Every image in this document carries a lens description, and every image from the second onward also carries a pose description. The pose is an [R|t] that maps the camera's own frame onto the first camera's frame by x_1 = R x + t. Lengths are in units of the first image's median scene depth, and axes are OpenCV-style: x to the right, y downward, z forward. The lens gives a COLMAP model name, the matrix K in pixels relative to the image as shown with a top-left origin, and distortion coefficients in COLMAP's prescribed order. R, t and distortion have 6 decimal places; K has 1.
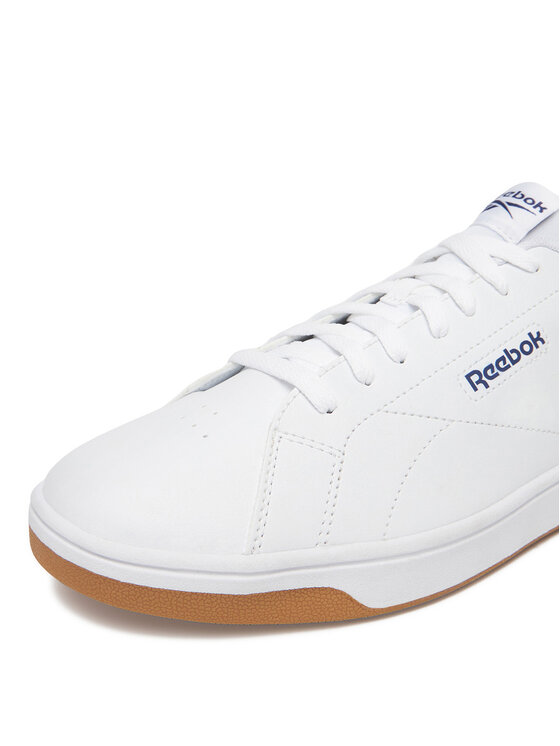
lens RADIAL K [[1287.7, 0, 280.0], [0, 1287.7, 373.0], [0, 0, 1]] dist [-0.026276, -0.057286]
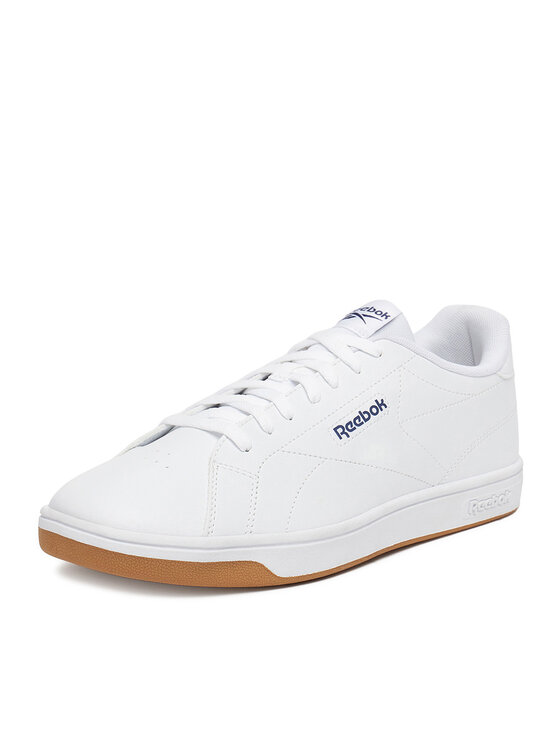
lens RADIAL K [[1407.9, 0, 280.0], [0, 1407.9, 373.0], [0, 0, 1]] dist [0.007499, 0.005817]
pose [[0.991636, -0.009262, 0.128736, -0.113806], [0.018180, 0.997501, -0.068276, 0.044725], [-0.127782, 0.070045, 0.989326, -0.539088]]
